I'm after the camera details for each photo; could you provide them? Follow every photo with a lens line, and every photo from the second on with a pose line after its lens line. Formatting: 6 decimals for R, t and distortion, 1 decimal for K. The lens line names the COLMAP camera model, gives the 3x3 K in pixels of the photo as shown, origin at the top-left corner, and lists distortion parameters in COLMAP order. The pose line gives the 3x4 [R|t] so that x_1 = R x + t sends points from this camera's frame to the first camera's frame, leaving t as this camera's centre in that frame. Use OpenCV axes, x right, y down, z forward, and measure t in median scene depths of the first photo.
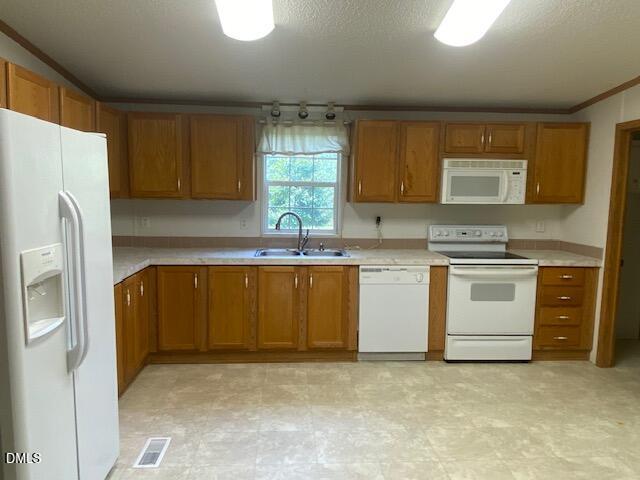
lens RADIAL K [[463.5, 0, 315.4], [0, 463.5, 237.4], [0, 0, 1]] dist [0.106053, -0.149350]
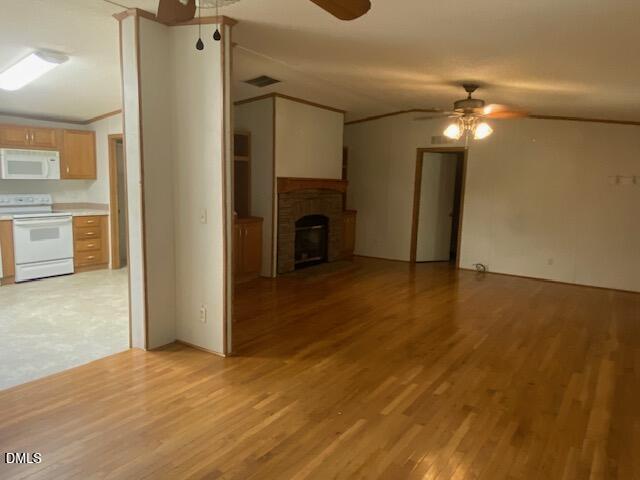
lens RADIAL K [[463.5, 0, 315.4], [0, 463.5, 237.4], [0, 0, 1]] dist [0.106053, -0.149350]
pose [[0.633828, -0.095507, 0.767555, -0.269451], [0.067109, 0.995396, 0.068440, 0.077726], [-0.770557, 0.008131, 0.637319, -0.723476]]
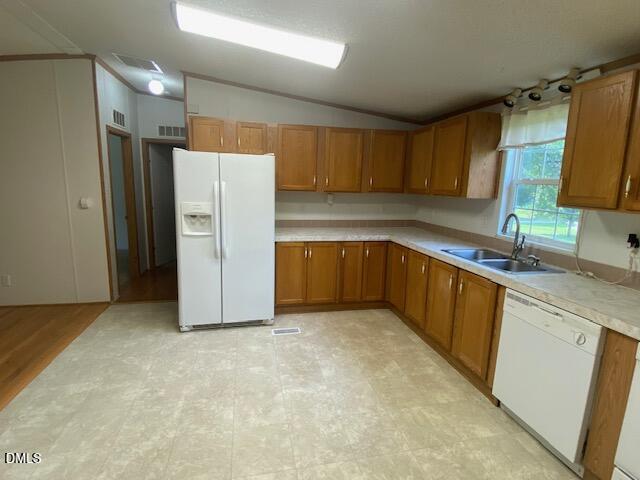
lens RADIAL K [[339.4, 0, 320.0], [0, 339.4, 240.0], [0, 0, 1]] dist [-0.000872, -0.001426]
pose [[0.127915, 0.158874, -0.978977, 0.626899], [-0.130187, 0.981235, 0.142230, -0.058603], [0.983203, 0.109257, 0.146198, 0.650232]]
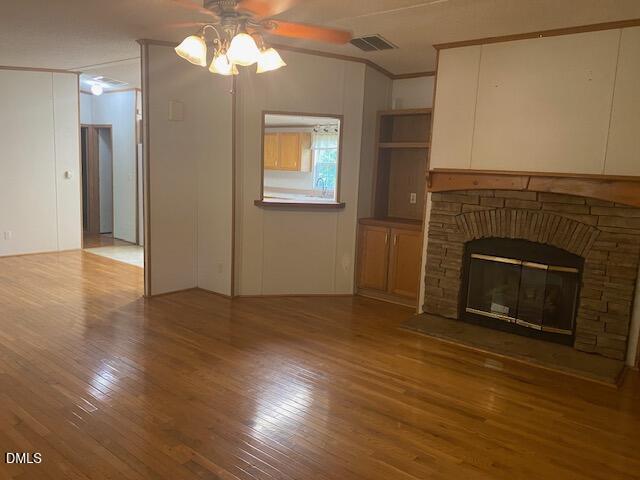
lens RADIAL K [[463.5, 0, 315.4], [0, 463.5, 237.4], [0, 0, 1]] dist [0.106053, -0.149350]
pose [[0.718787, 0.120789, -0.684657, 1.591487], [-0.106996, 0.992279, 0.062730, 0.092372], [0.686947, 0.028166, 0.726161, -0.571307]]
